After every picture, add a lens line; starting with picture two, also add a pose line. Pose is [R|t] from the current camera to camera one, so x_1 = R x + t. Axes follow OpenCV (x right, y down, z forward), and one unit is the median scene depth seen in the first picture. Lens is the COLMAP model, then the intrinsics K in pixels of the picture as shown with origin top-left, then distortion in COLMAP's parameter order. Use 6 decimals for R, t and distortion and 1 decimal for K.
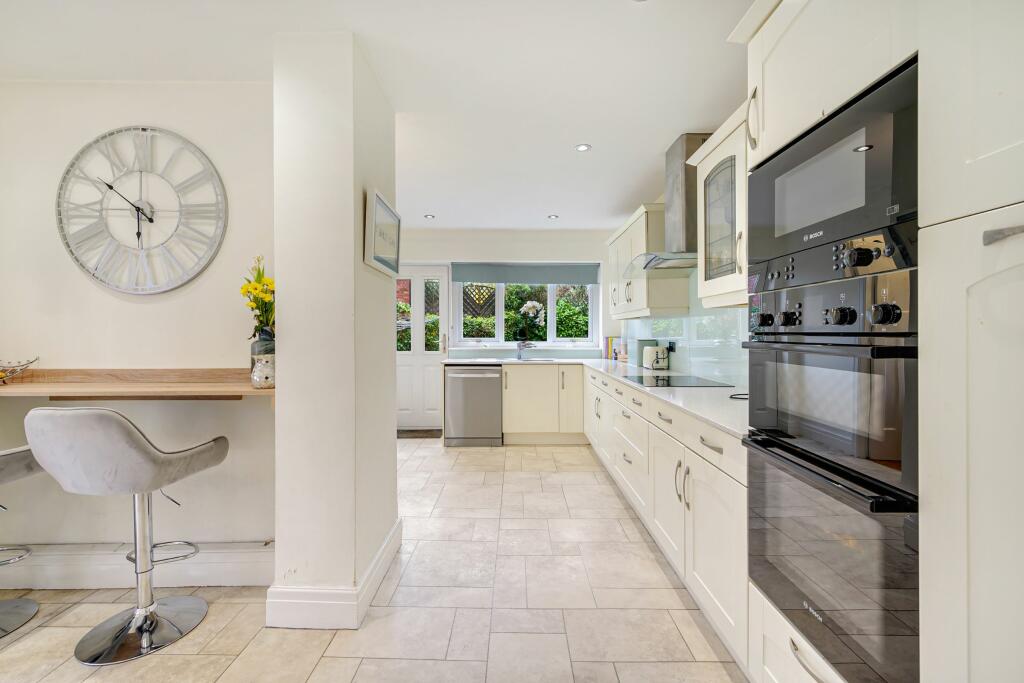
lens RADIAL K [[431.3, 0, 511.0], [0, 431.3, 336.3], [0, 0, 1]] dist [0.000368, -0.000253]
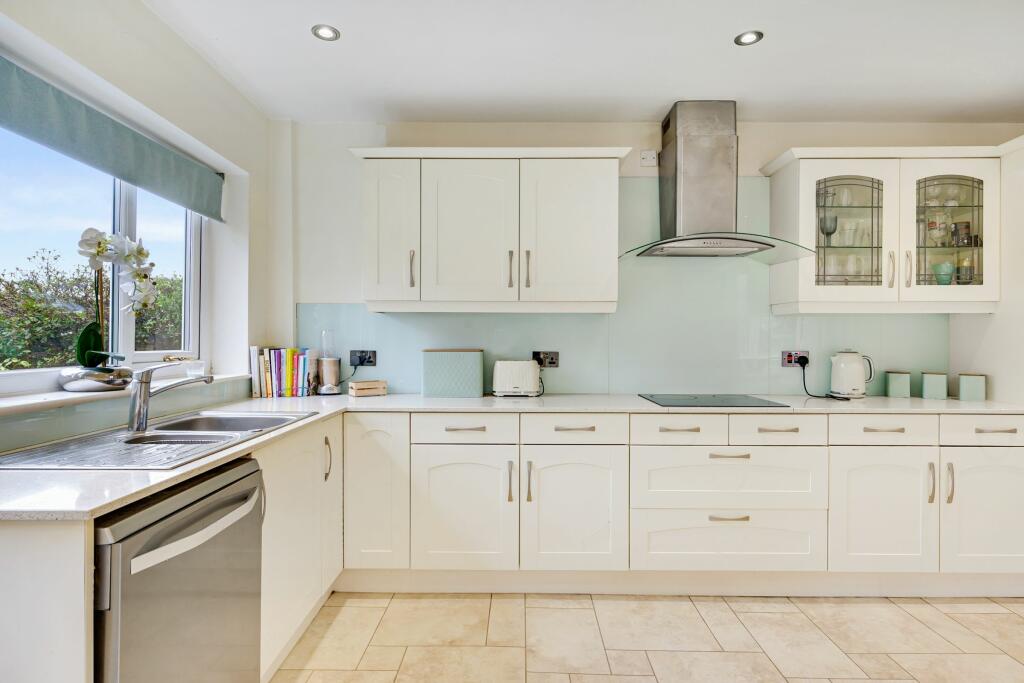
lens RADIAL K [[537.3, 0, 516.9], [0, 537.3, 337.7], [0, 0, 1]] dist [0.002187, -0.000430]
pose [[-0.002587, 0.000225, 0.999997, -0.692322], [0.005093, 0.999987, -0.000211, -0.013222], [-0.999984, 0.005093, -0.002589, 1.544623]]
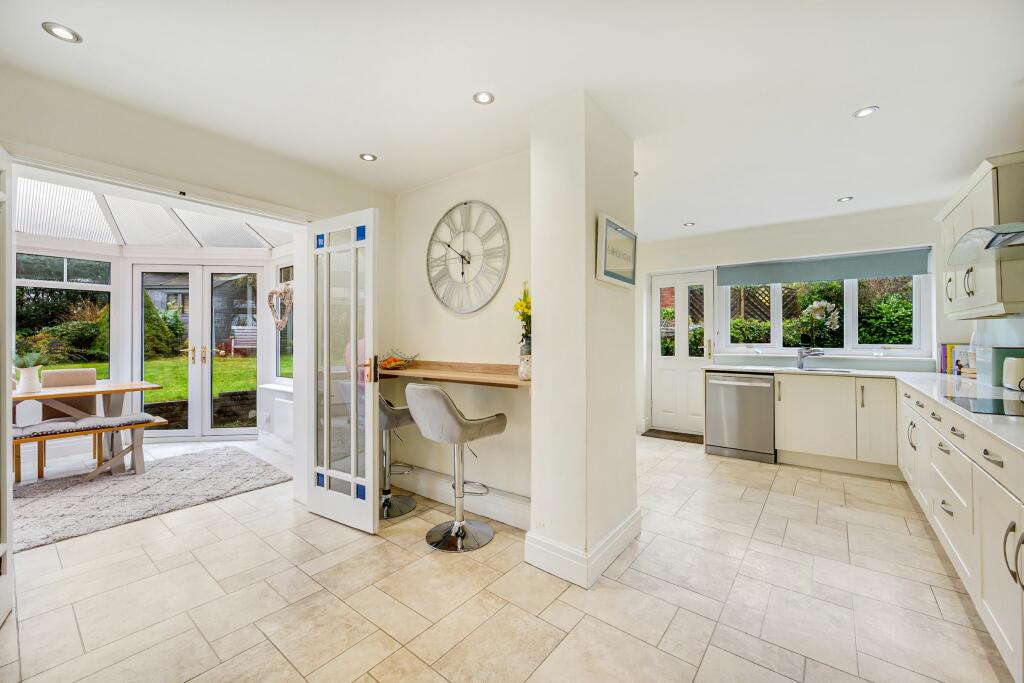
lens RADIAL K [[403.0, 0, 516.1], [0, 403.0, 335.5], [0, 0, 1]] dist [-0.003914, 0.000835]
pose [[0.794713, -0.005236, -0.606962, 0.115282], [-0.003737, 0.999902, -0.013519, -0.000725], [0.606974, 0.013012, 0.794616, -0.002485]]
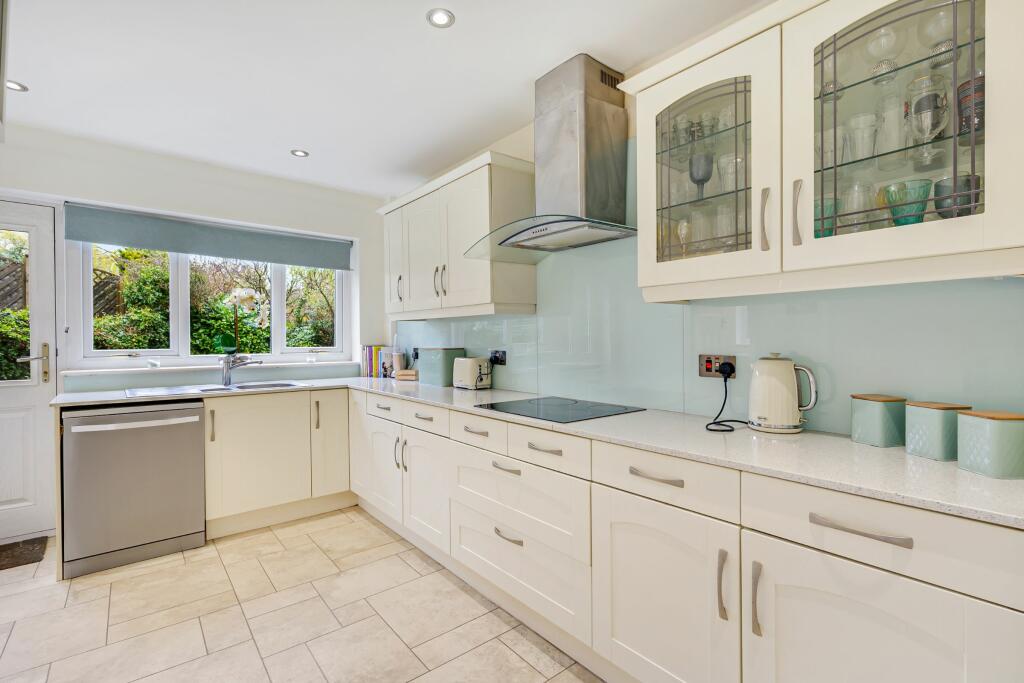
lens RADIAL K [[468.2, 0, 509.8], [0, 468.2, 342.3], [0, 0, 1]] dist [-0.003603, 0.000640]
pose [[0.767096, -0.007574, 0.641487, -0.193384], [0.009865, 0.999951, 0.000009, -0.003139], [-0.641456, 0.006321, 0.767134, 0.536935]]
